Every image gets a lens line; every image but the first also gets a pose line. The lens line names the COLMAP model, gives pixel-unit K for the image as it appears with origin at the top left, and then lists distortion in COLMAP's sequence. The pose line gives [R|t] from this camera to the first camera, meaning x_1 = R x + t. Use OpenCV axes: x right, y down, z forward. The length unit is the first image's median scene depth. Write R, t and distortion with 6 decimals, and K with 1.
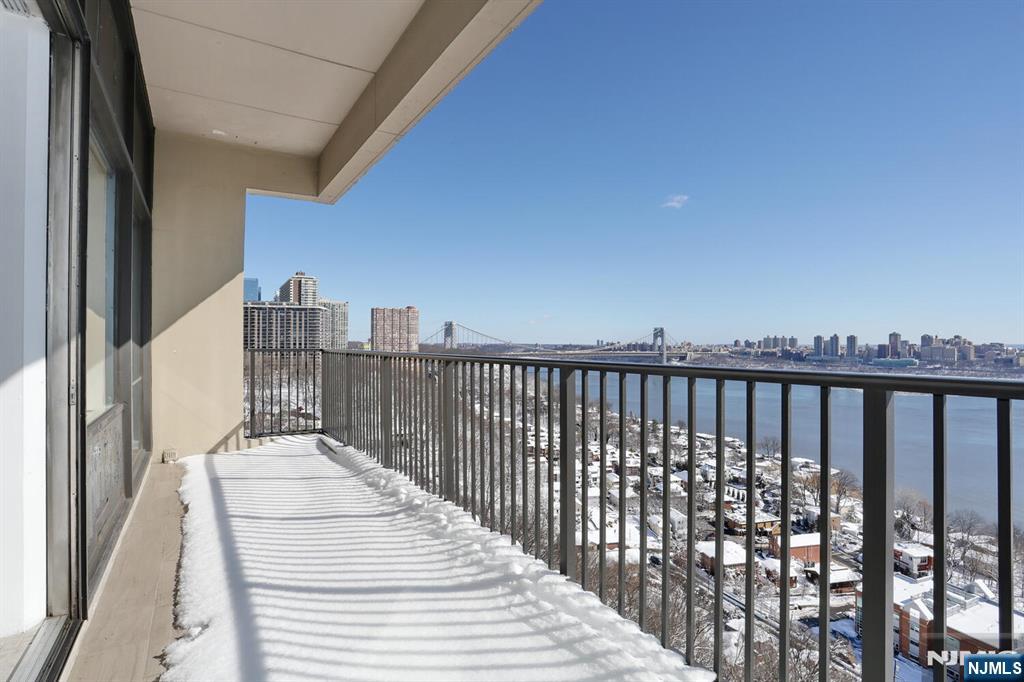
lens RADIAL K [[496.2, 0, 508.6], [0, 496.2, 337.7], [0, 0, 1]] dist [-0.077426, 0.031438]
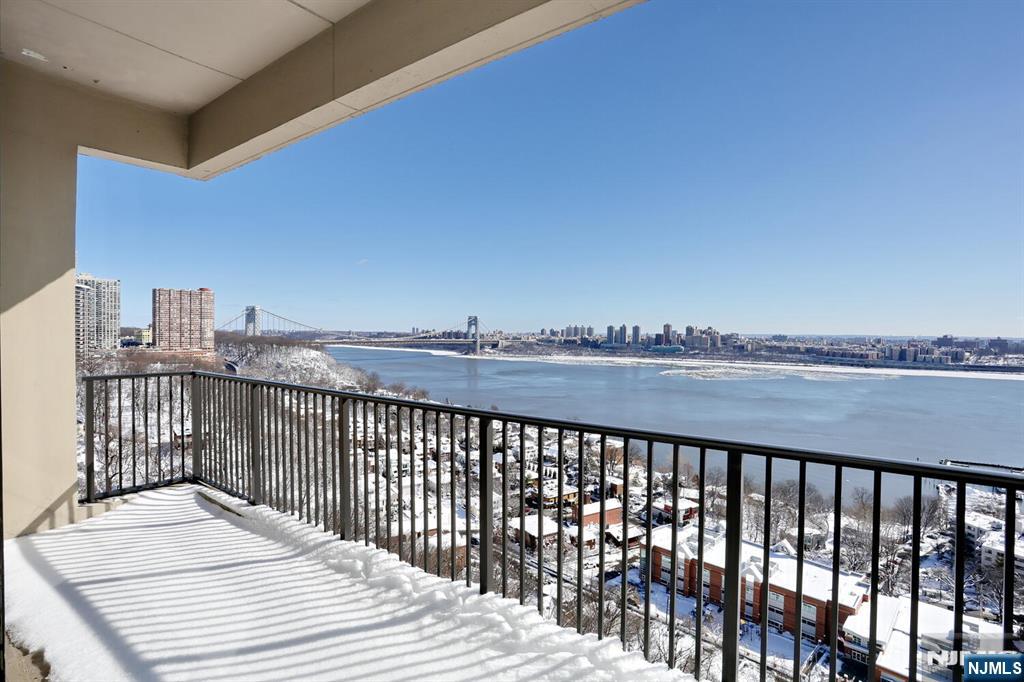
lens RADIAL K [[496.2, 0, 508.6], [0, 496.2, 337.7], [0, 0, 1]] dist [-0.077426, 0.031438]
pose [[0.933188, 0.002147, 0.359382, -0.204930], [-0.011035, 0.999682, 0.022682, -0.055287], [-0.359219, -0.025133, 0.932915, 0.136854]]
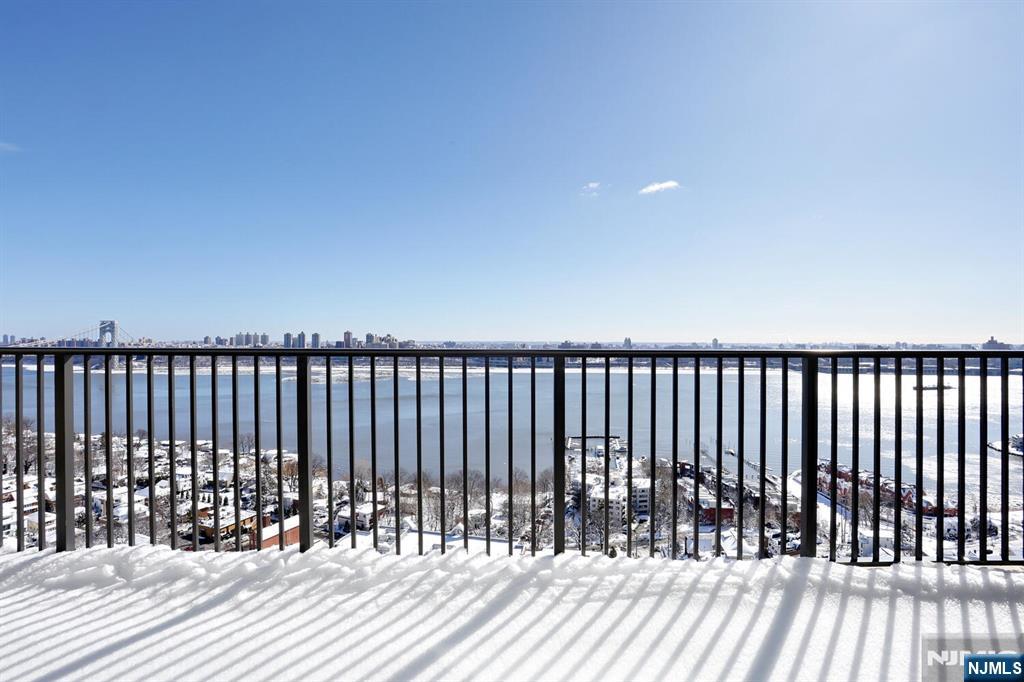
lens RADIAL K [[496.2, 0, 508.6], [0, 496.2, 337.7], [0, 0, 1]] dist [-0.077426, 0.031438]
pose [[0.544677, 0.005409, 0.838628, -0.309247], [-0.010868, 0.999941, 0.000609, 0.007750], [-0.838575, -0.009446, 0.544704, 0.193306]]
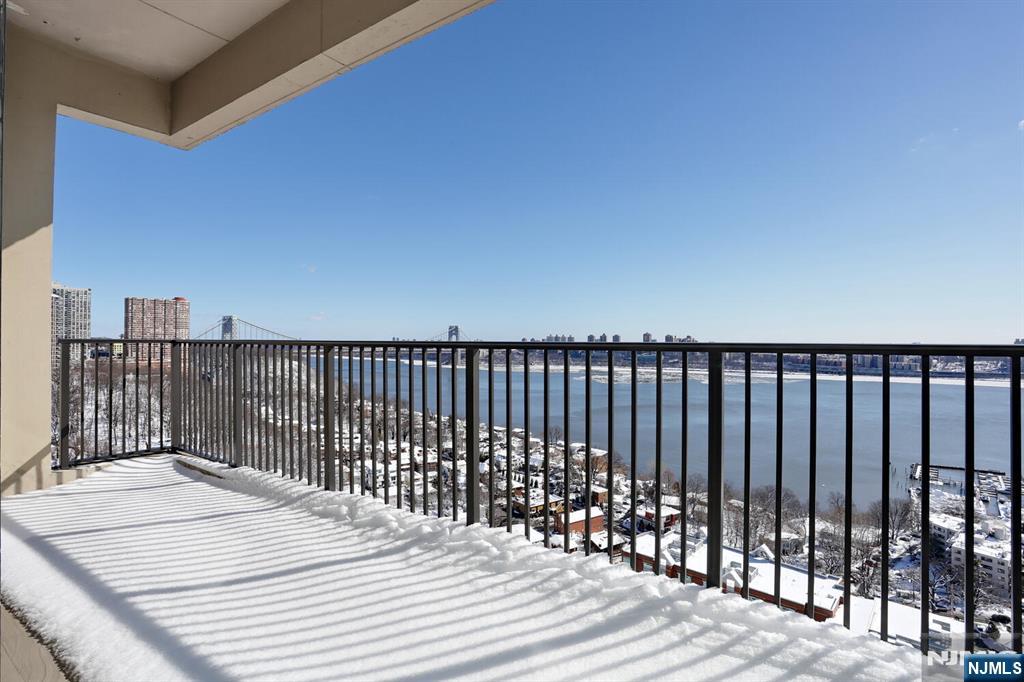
lens RADIAL K [[496.2, 0, 508.6], [0, 496.2, 337.7], [0, 0, 1]] dist [-0.077426, 0.031438]
pose [[0.918634, 0.006286, 0.395059, -0.212050], [-0.008116, 0.999963, 0.002960, 0.013369], [-0.395026, -0.005925, 0.918651, 0.129338]]
